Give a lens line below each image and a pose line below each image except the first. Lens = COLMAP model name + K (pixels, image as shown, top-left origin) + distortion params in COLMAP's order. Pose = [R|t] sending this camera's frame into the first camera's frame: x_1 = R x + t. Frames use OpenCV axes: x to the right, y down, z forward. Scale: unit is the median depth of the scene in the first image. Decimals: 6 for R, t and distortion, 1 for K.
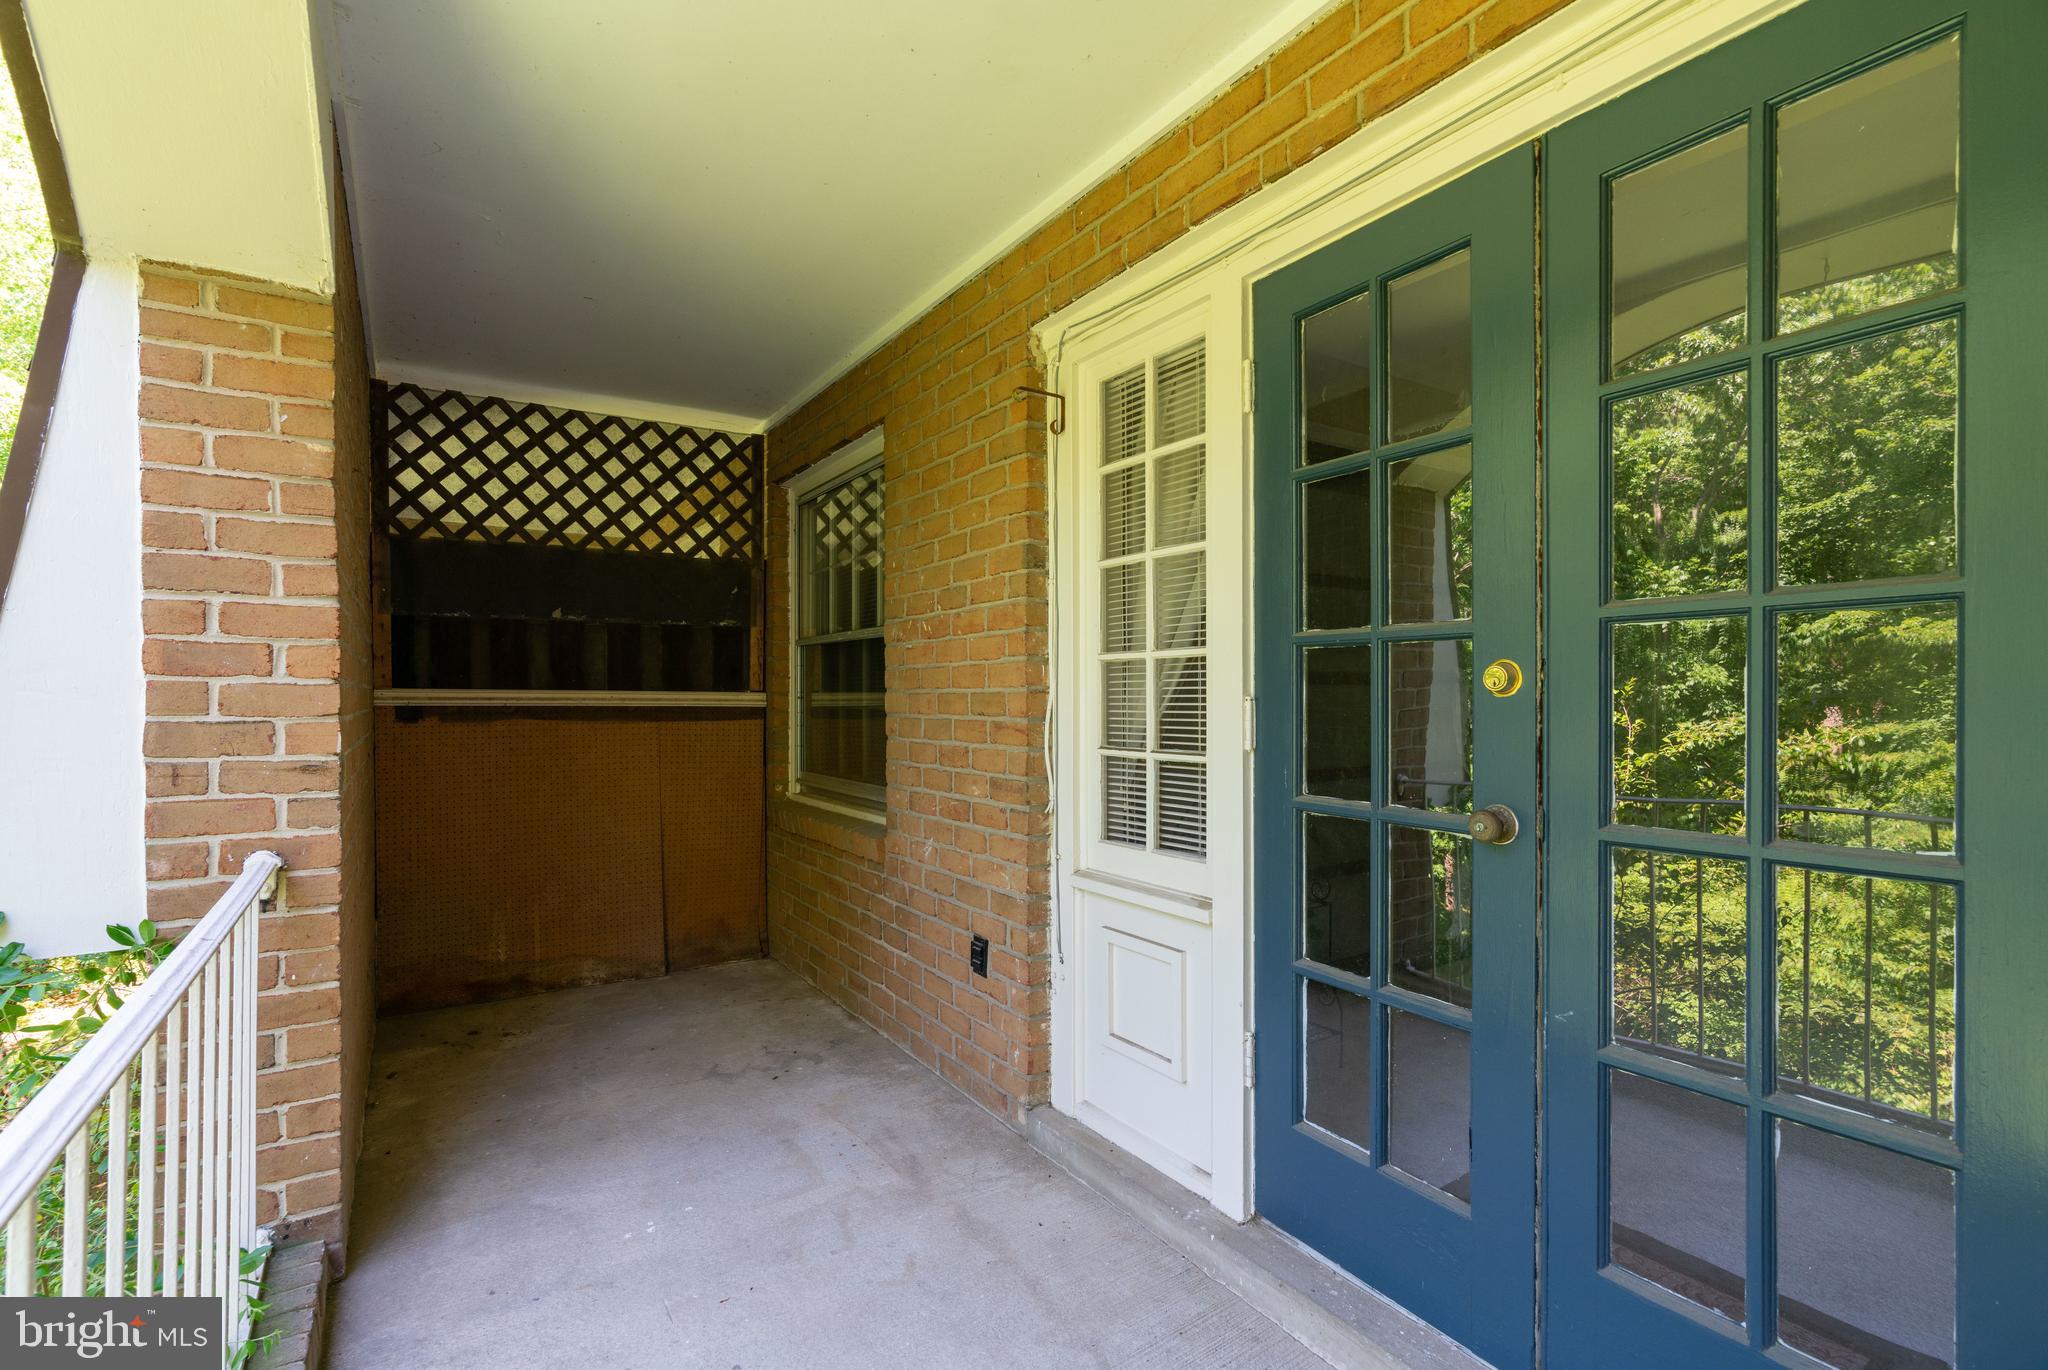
lens RADIAL K [[985.1, 0, 1010.2], [0, 985.1, 688.7], [0, 0, 1]] dist [-0.012390, 0.009054]
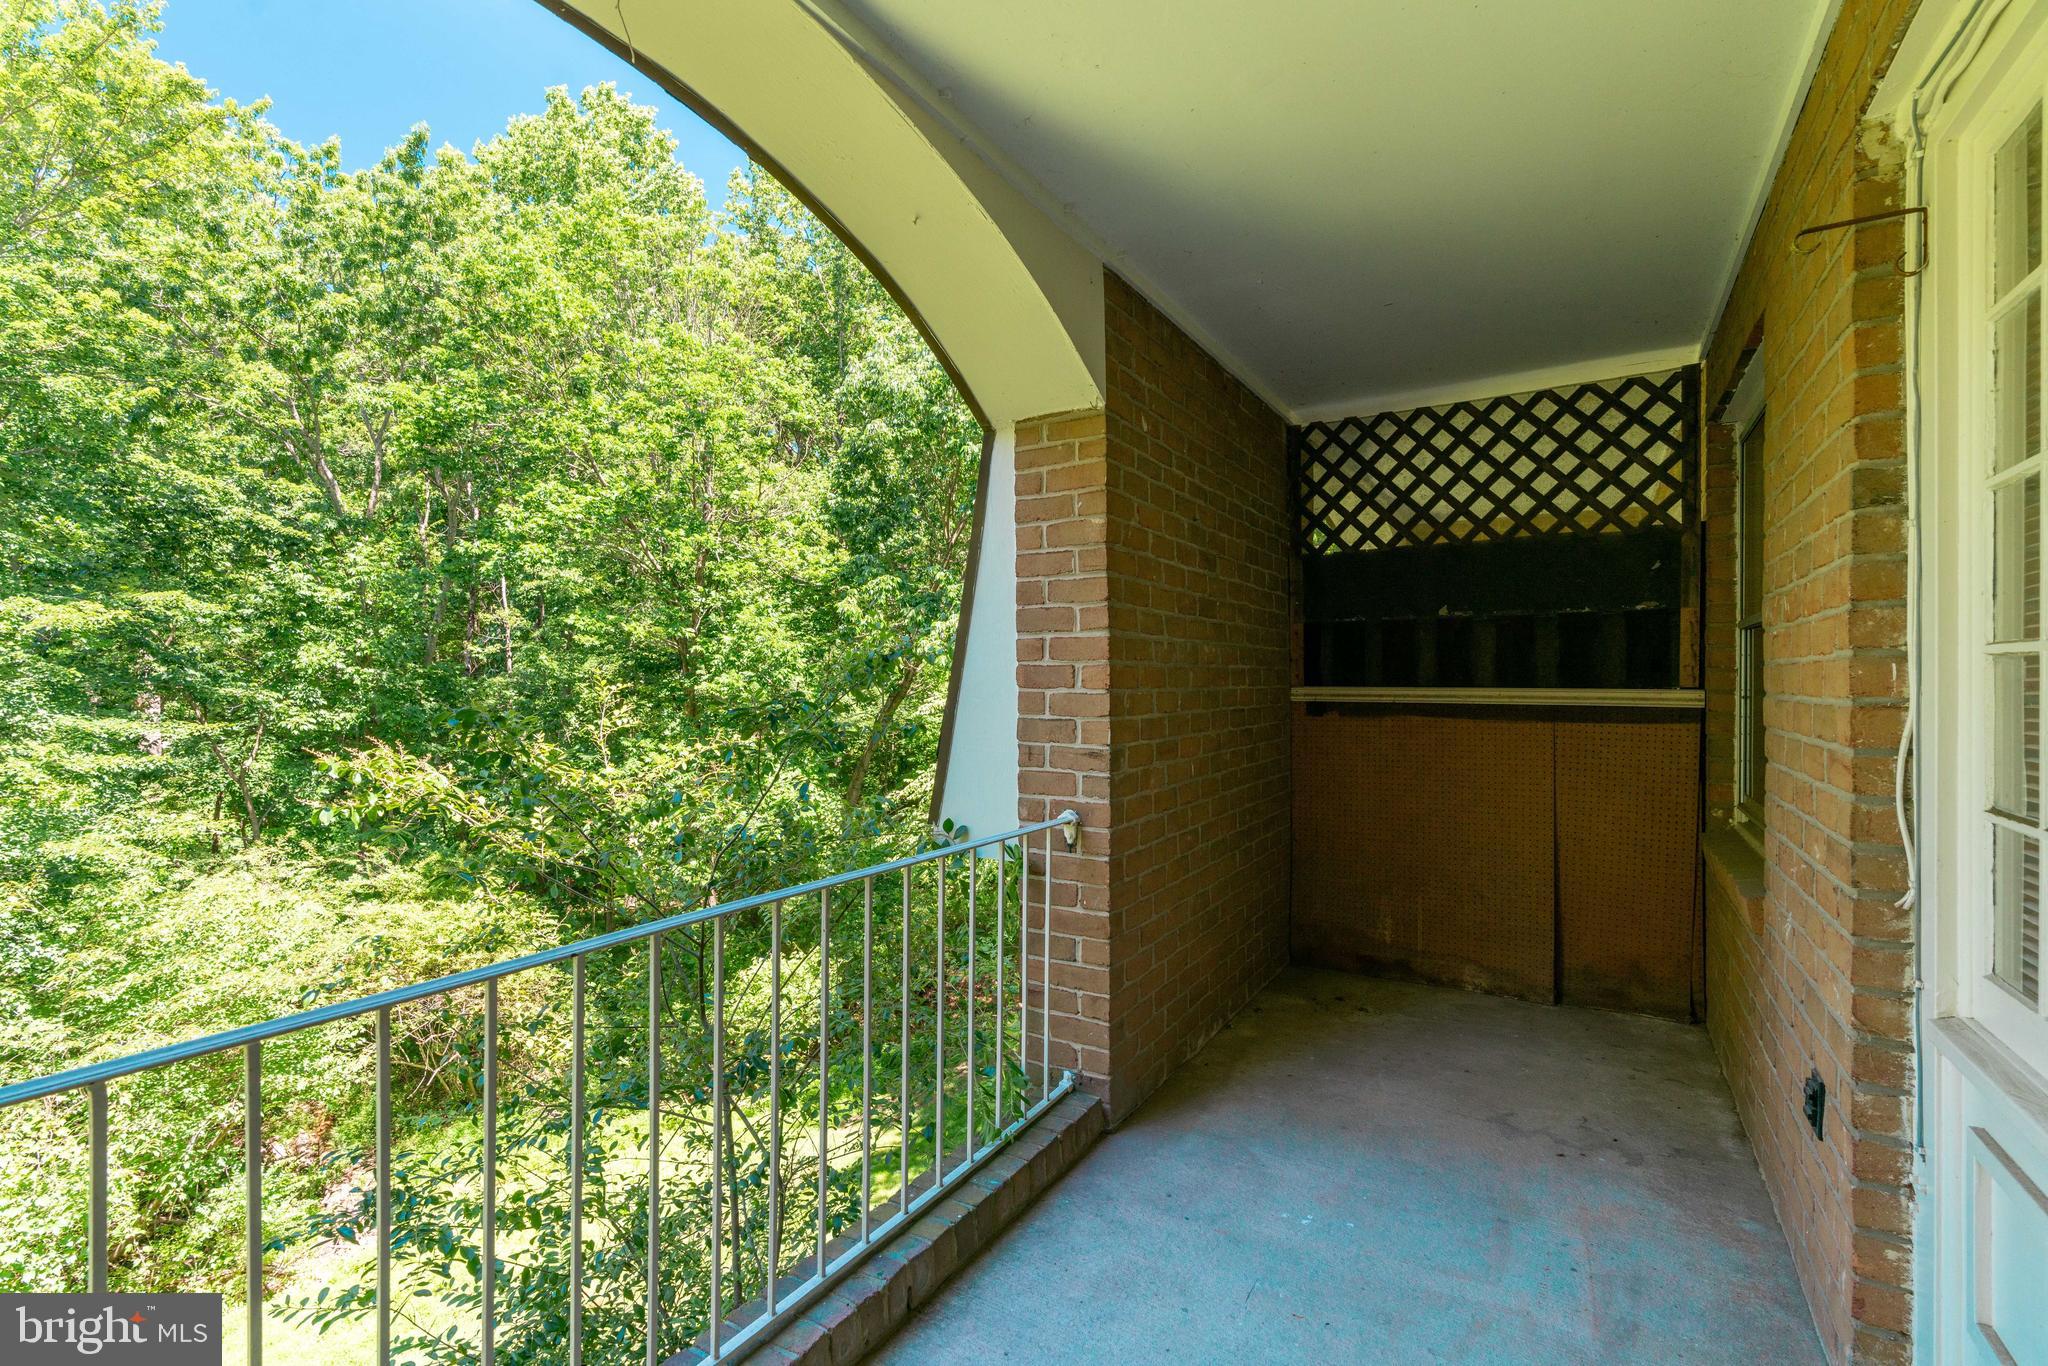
lens RADIAL K [[999.8, 0, 1022.3], [0, 999.8, 675.0], [0, 0, 1]] dist [-0.003549, 0.000112]
pose [[0.382271, -0.002499, -0.924047, 0.341788], [0.014894, 0.999883, 0.003457, -0.023016], [0.923930, -0.015084, 0.382264, 0.230362]]
